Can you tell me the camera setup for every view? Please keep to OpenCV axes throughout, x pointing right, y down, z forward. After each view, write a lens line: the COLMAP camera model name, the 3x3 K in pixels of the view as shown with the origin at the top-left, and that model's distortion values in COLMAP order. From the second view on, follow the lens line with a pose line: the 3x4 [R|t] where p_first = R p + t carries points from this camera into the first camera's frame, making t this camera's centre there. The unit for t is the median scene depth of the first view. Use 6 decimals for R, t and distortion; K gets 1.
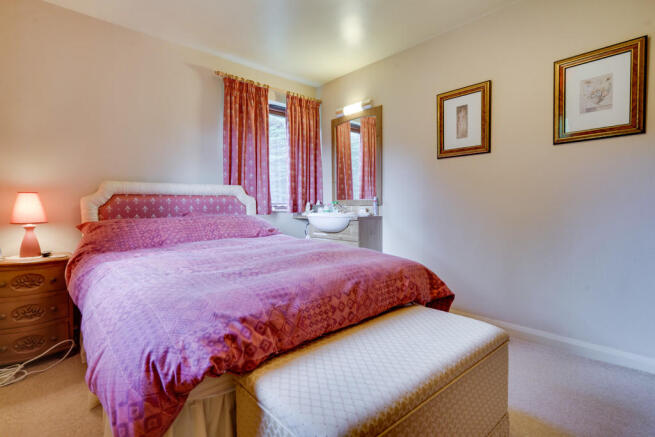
lens RADIAL K [[314.3, 0, 330.9], [0, 314.3, 215.8], [0, 0, 1]] dist [-0.005046, -0.000950]
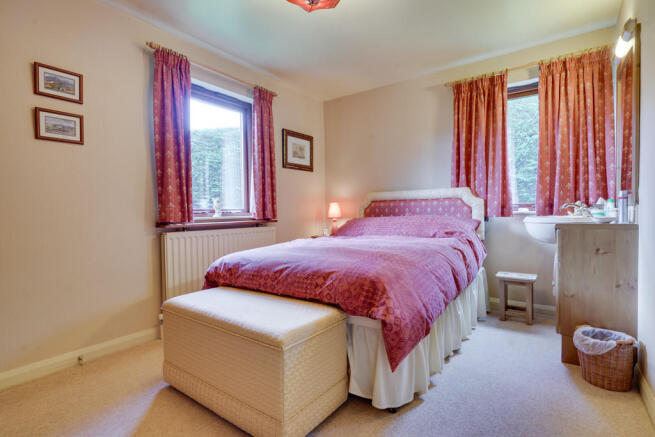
lens RADIAL K [[314.3, 0, 330.6], [0, 314.3, 214.0], [0, 0, 1]] dist [-0.005046, -0.000950]
pose [[0.210166, 0.013469, -0.977573, 0.590649], [-0.017511, 0.999797, 0.010011, -0.013225], [0.977509, 0.015015, 0.210359, 0.368335]]
